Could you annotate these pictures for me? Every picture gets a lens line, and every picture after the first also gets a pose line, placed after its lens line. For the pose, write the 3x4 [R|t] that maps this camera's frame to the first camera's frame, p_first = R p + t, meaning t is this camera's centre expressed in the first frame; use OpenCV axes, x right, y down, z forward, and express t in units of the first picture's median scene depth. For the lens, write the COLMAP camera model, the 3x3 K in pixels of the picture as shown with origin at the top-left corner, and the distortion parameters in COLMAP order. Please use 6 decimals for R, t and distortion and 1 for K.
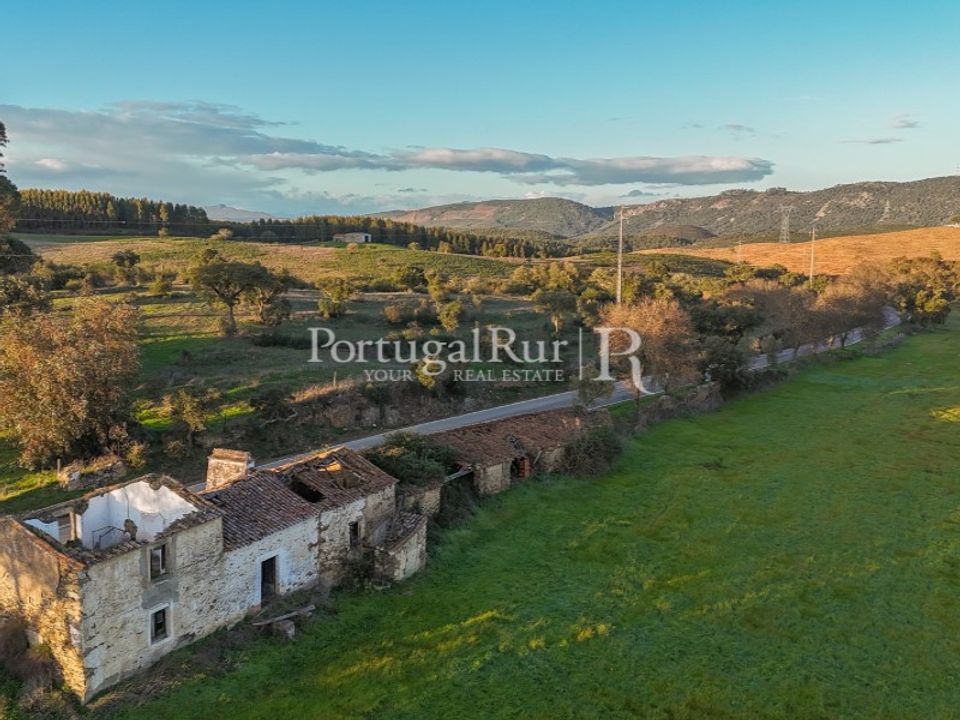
lens RADIAL K [[931.9, 0, 480.0], [0, 931.9, 360.0], [0, 0, 1]] dist [0.116488, -0.224392]
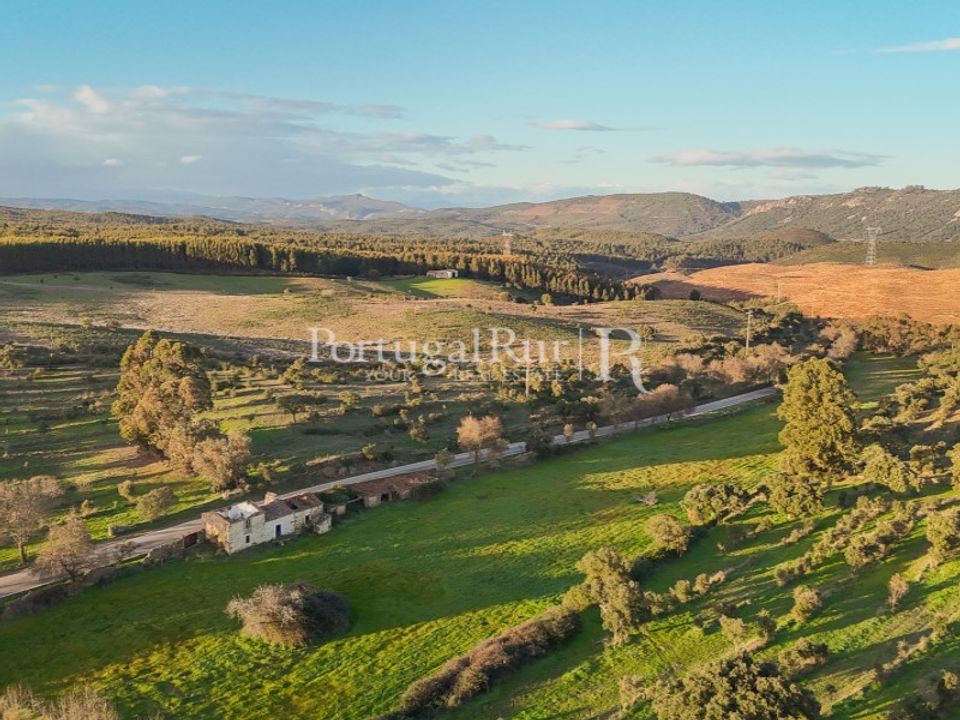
lens RADIAL K [[931.9, 0, 480.0], [0, 931.9, 360.0], [0, 0, 1]] dist [0.116488, -0.224392]
pose [[0.990344, 0.033493, -0.134525, 0.765548], [-0.031634, 0.999372, 0.015939, -0.383606], [0.134975, -0.011529, 0.990782, -1.875842]]
